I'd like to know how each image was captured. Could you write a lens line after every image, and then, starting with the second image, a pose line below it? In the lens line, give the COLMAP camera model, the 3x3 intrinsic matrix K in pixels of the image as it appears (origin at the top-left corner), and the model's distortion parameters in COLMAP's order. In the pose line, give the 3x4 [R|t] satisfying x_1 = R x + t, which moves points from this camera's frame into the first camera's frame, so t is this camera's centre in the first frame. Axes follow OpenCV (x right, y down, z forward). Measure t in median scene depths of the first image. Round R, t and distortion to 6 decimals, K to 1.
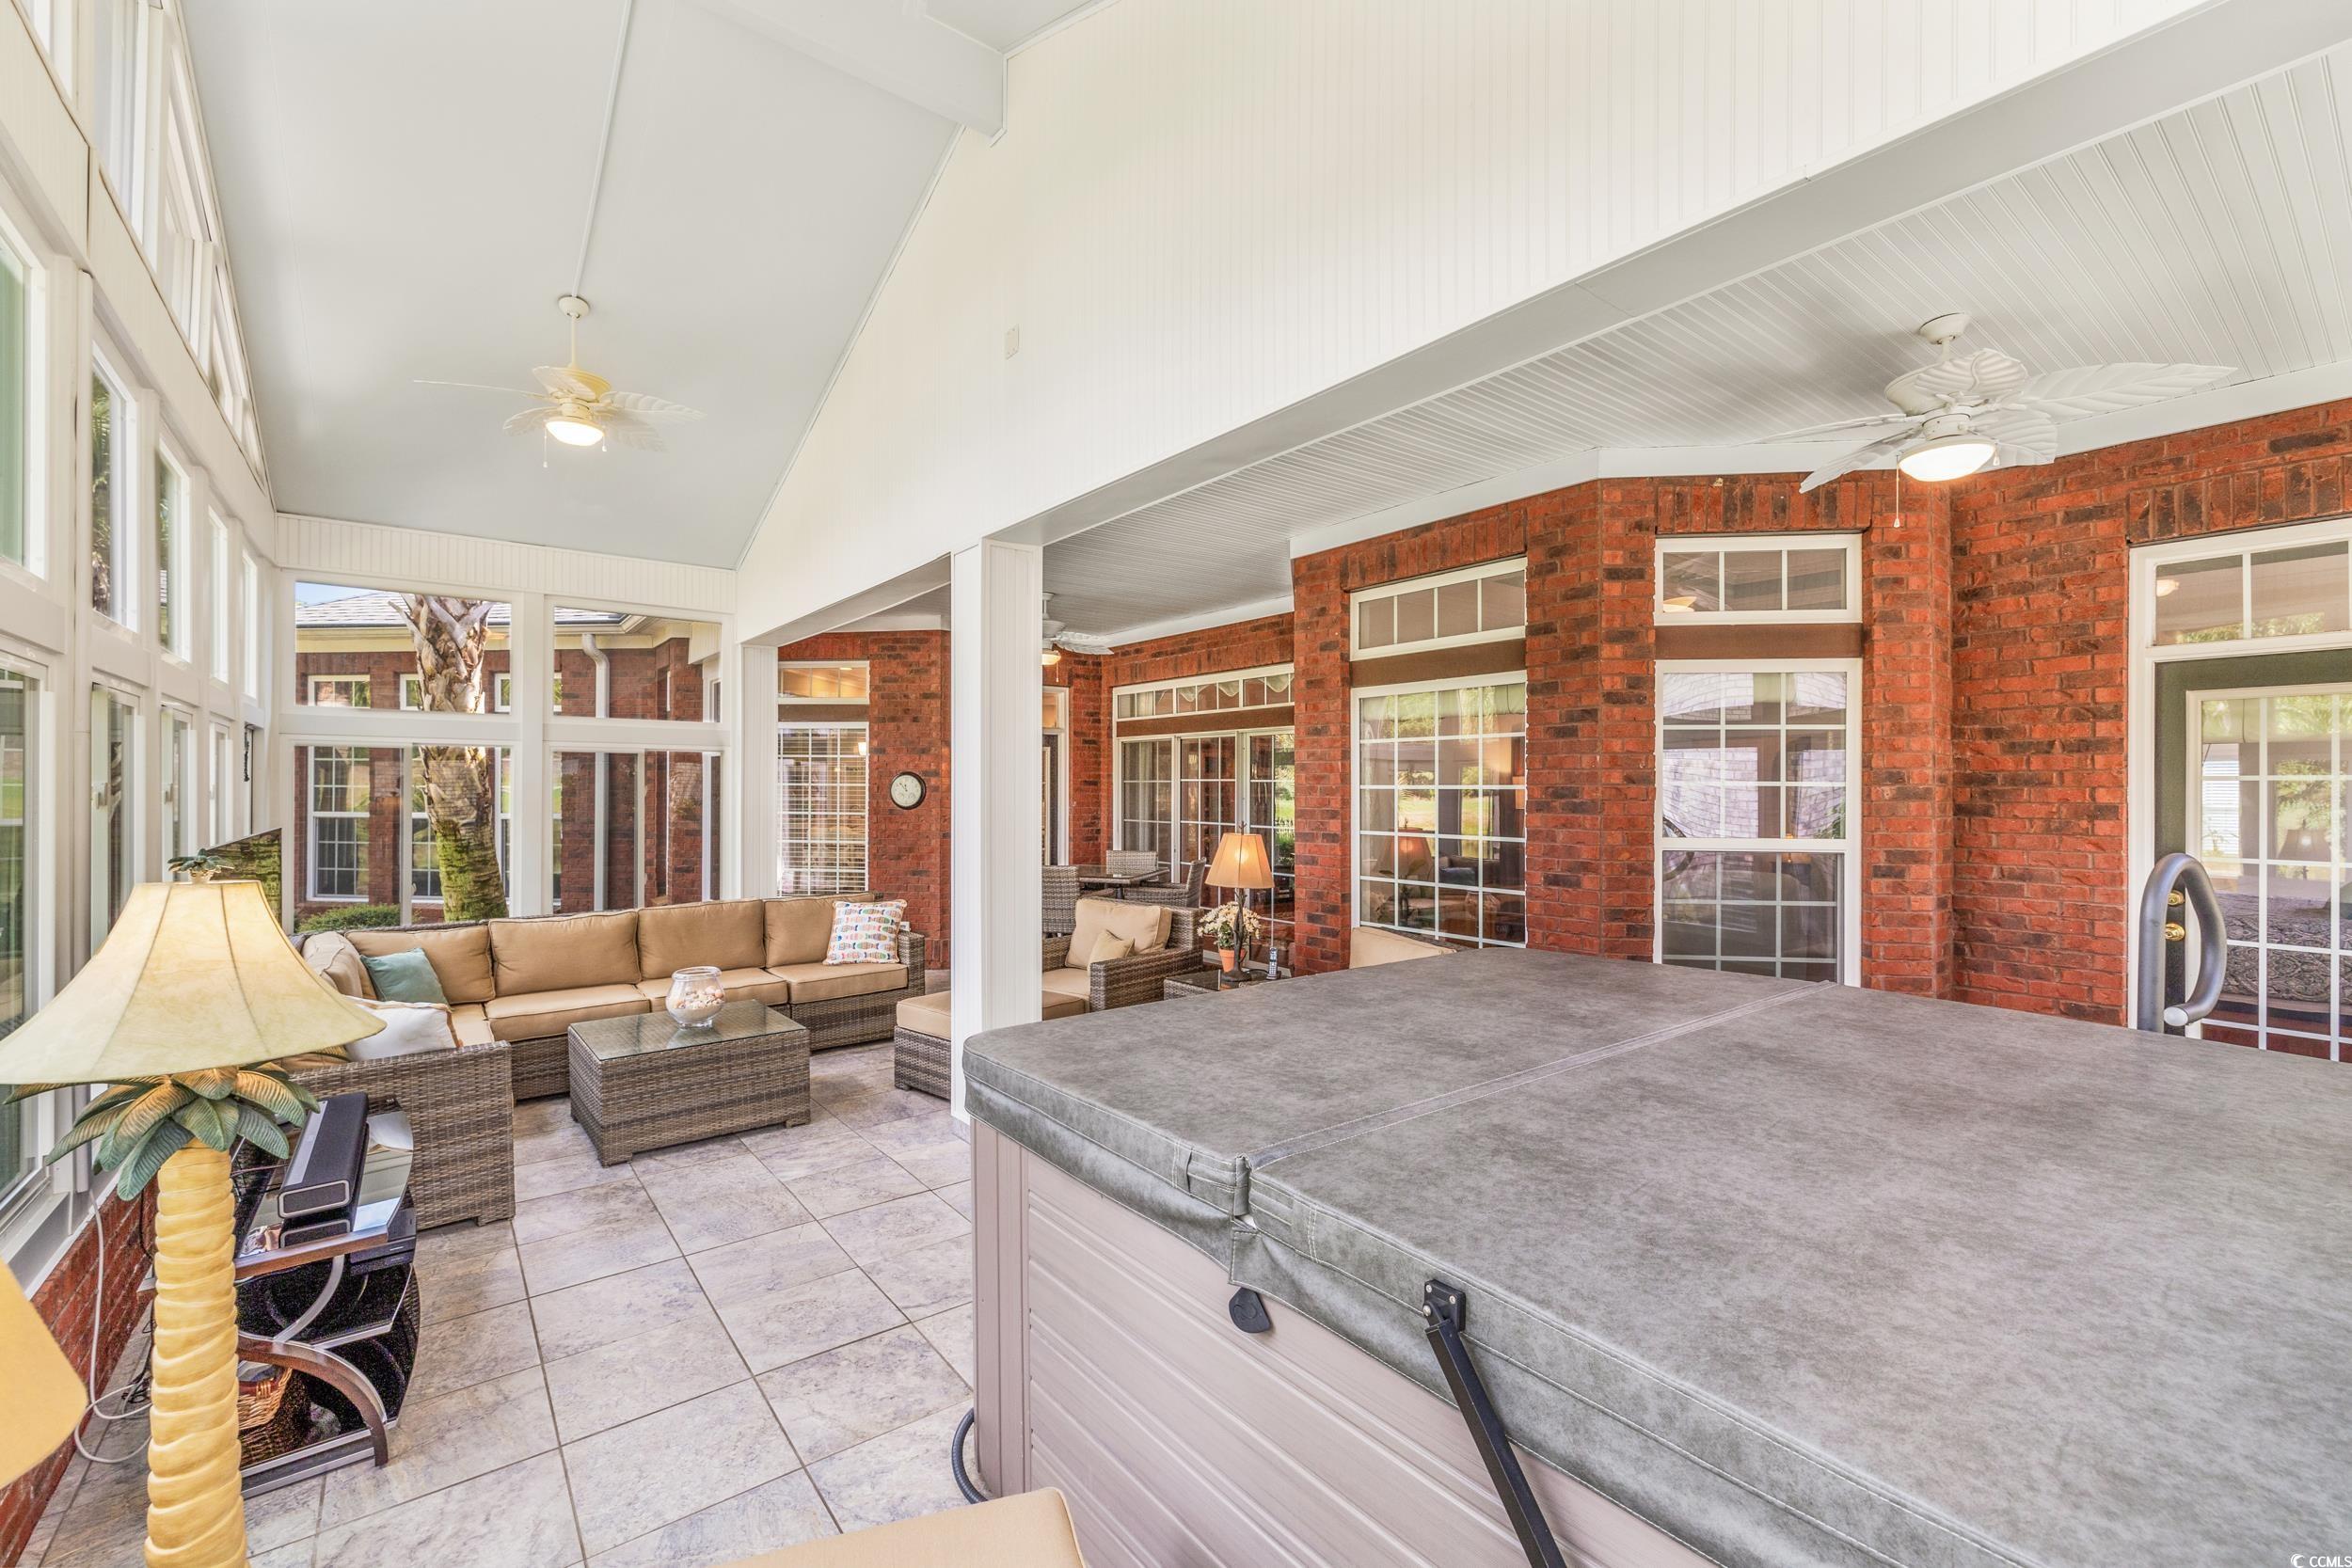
lens RADIAL K [[993.4, 0, 1186.2], [0, 993.4, 796.0], [0, 0, 1]] dist [0.000058, 0.001593]
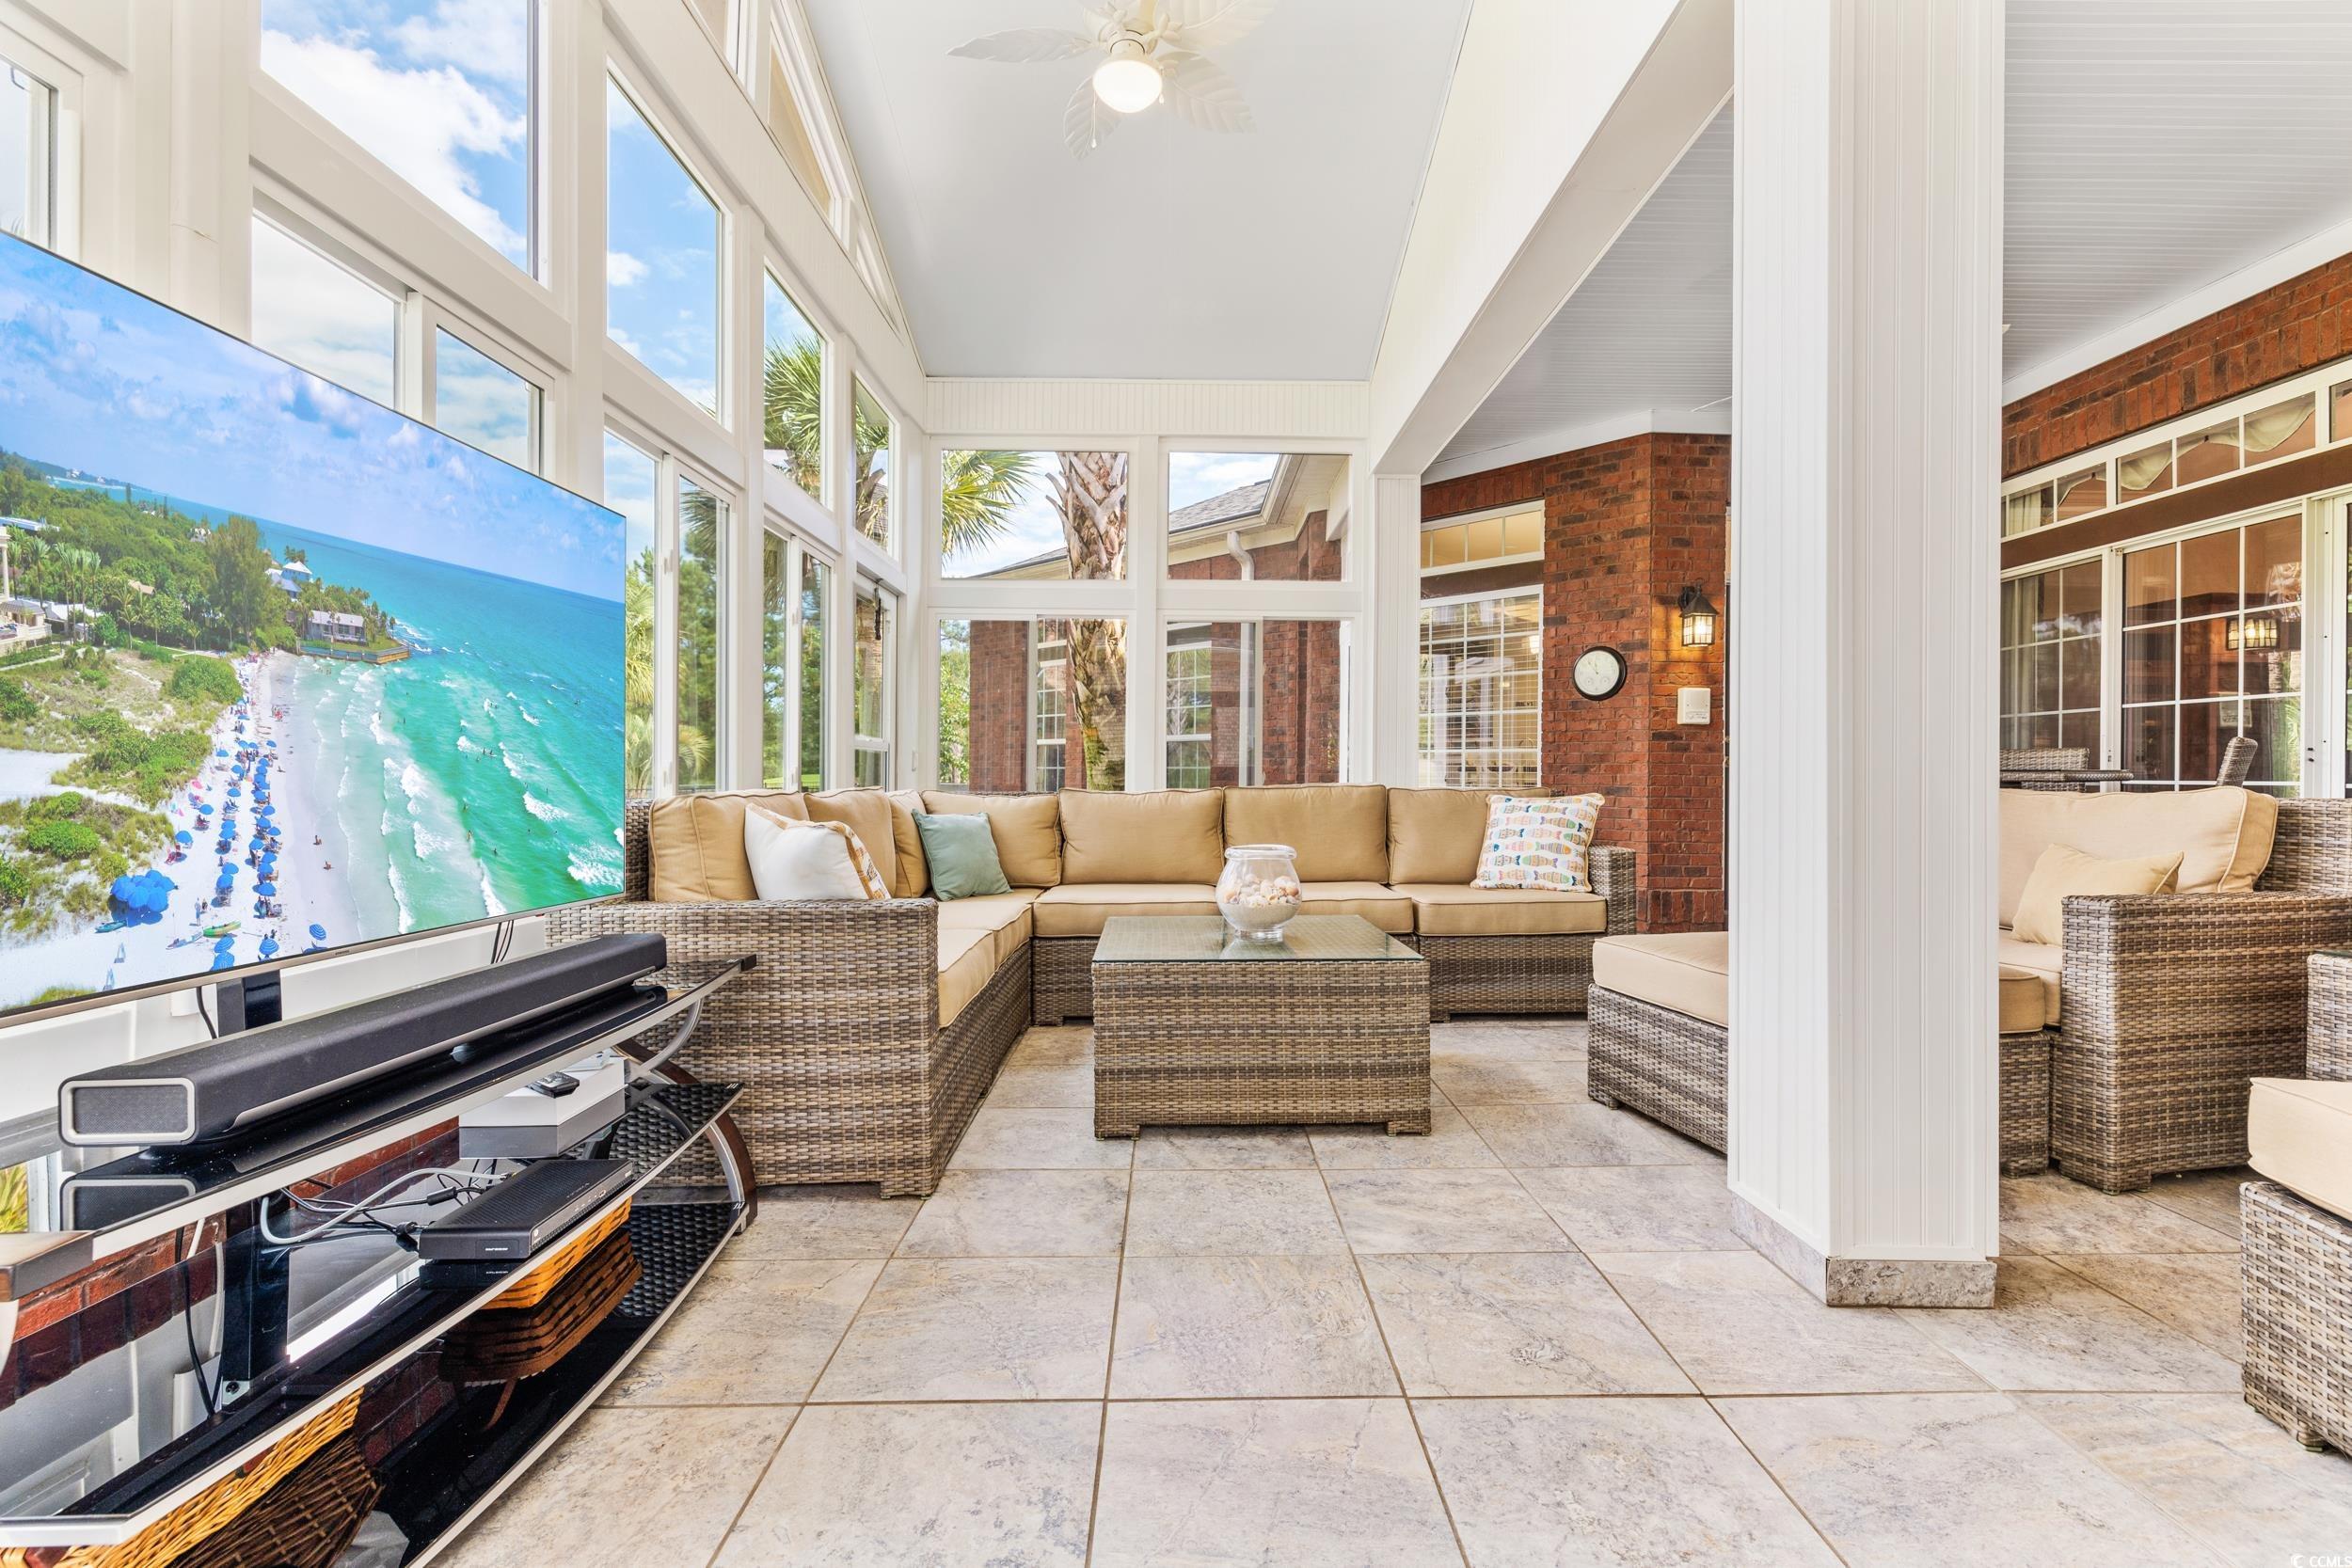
lens RADIAL K [[993.4, 0, 1189.4], [0, 993.4, 785.0], [0, 0, 1]] dist [0.000058, 0.001593]
pose [[0.795810, 0.004072, -0.605532, -0.140267], [-0.007931, 0.999962, -0.003700, 0.127699], [0.605494, 0.007747, 0.795812, 0.439893]]
